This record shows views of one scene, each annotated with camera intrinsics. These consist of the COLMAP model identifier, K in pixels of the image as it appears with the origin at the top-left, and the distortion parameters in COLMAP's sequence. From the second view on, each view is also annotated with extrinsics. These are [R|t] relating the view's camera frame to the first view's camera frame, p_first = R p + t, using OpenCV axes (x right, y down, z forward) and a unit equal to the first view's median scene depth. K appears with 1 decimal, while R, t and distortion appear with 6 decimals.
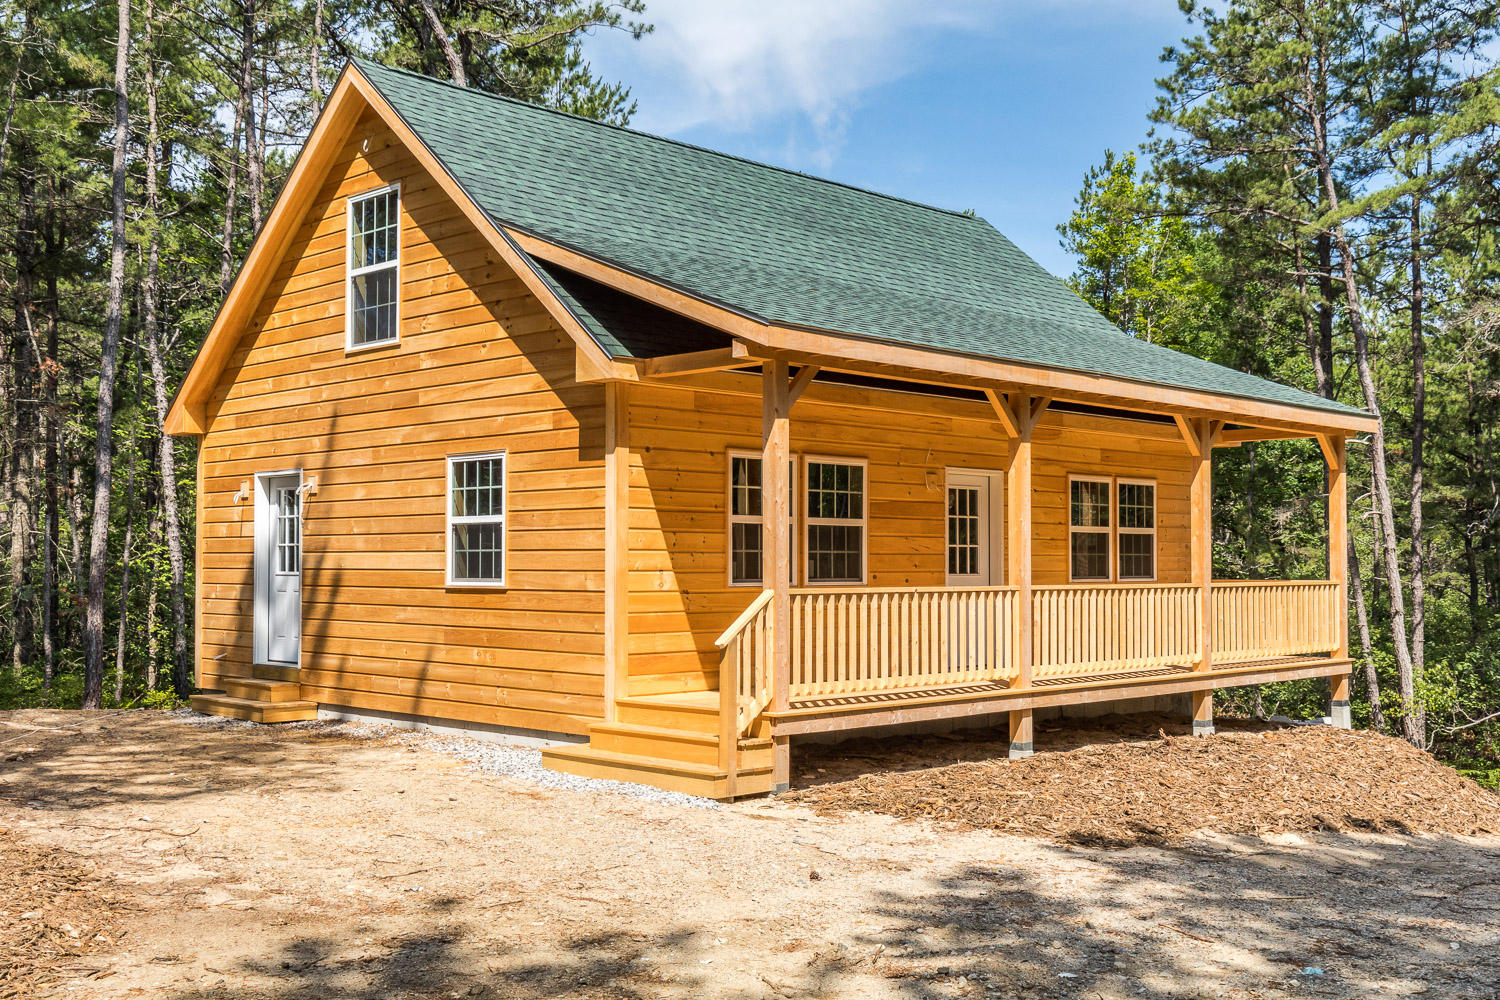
lens RADIAL K [[1603.4, 0, 715.0], [0, 1603.4, 501.5], [0, 0, 1]] dist [0.002127, 0.004632]
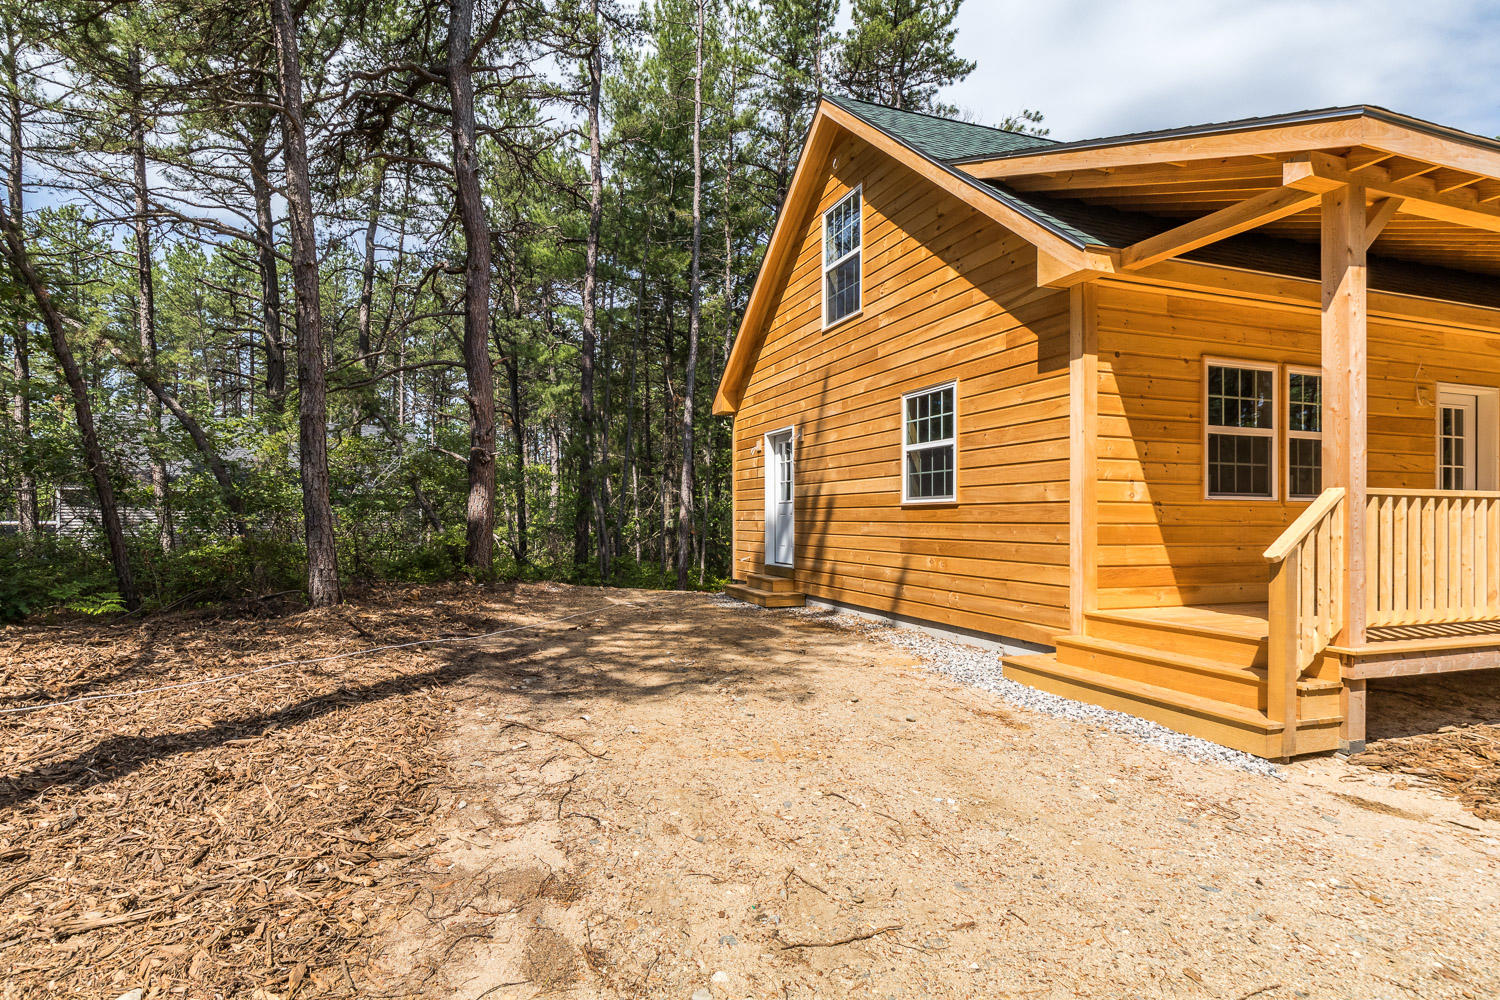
lens RADIAL K [[713.5, 0, 675.6], [0, 713.5, 516.1], [0, 0, 1]] dist [-0.000161, -0.000605]
pose [[0.890343, -0.000079, -0.455290, -0.078379], [0.014516, 0.999497, 0.028212, 0.045728], [0.455059, -0.031727, 0.889896, 0.466022]]
